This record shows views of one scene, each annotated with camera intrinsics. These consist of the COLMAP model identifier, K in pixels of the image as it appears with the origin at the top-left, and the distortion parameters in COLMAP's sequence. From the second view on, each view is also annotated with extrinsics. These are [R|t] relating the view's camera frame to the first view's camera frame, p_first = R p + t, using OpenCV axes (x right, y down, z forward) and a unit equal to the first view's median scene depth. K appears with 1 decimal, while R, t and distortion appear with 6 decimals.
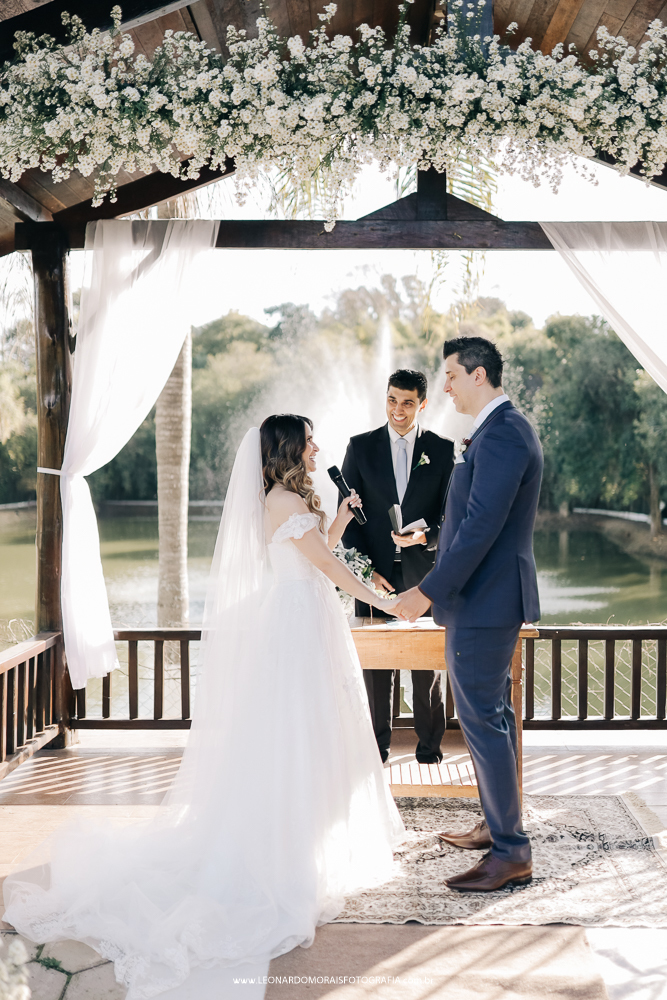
lens RADIAL K [[1022.5, 0, 364.1], [0, 1022.5, 506.1], [0, 0, 1]] dist [-0.026005, 0.000000]
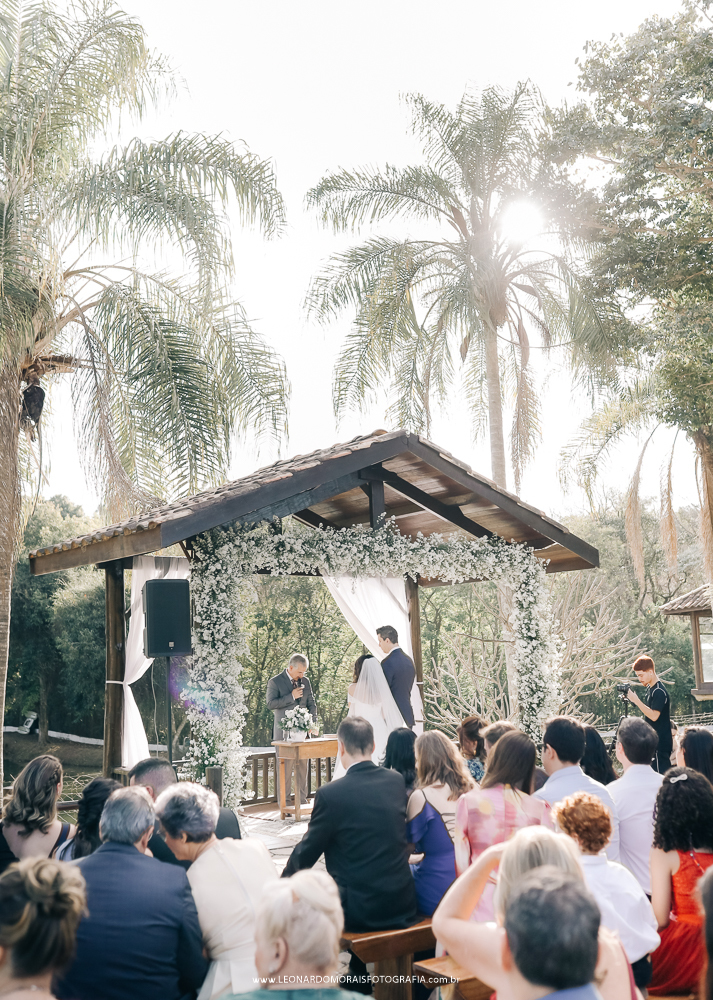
lens RADIAL K [[1046.6, 0, 350.7], [0, 1046.6, 462.3], [0, 0, 1]] dist [-0.036945, 0.000000]
pose [[0.799395, 0.091470, 0.593802, -0.703559], [0.054266, 0.973310, -0.222985, 0.015322], [-0.598350, 0.210477, 0.773096, -0.539406]]
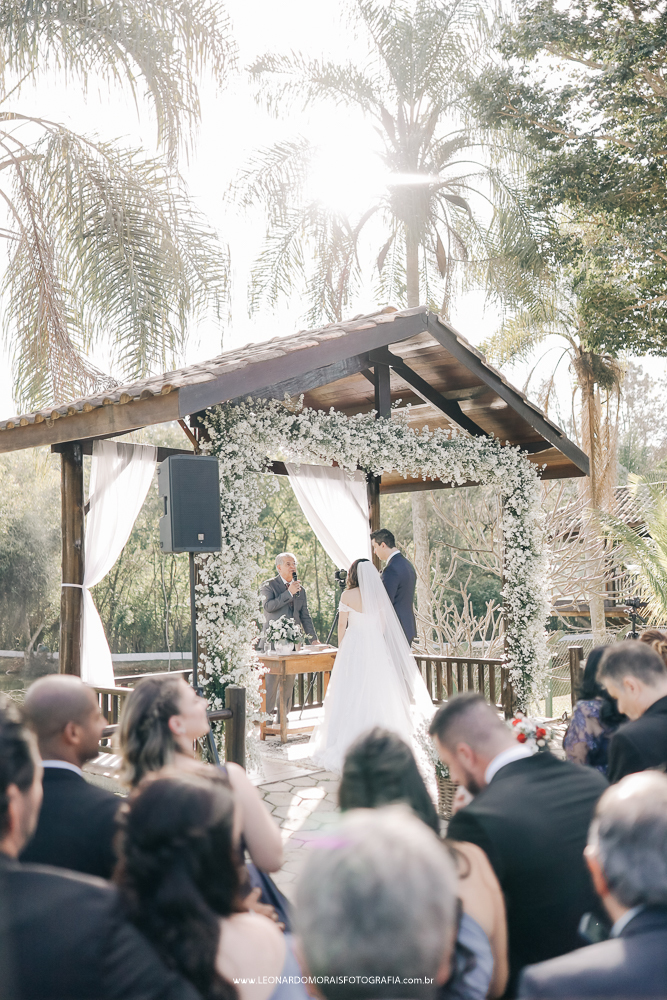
lens RADIAL K [[951.0, 0, 333.4], [0, 951.0, 497.5], [0, 0, 1]] dist [-0.030083, 0.000000]
pose [[0.685055, 0.055072, 0.726407, -0.689602], [0.040296, 0.992747, -0.113267, 0.009314], [-0.727376, 0.106865, 0.677867, -0.222728]]
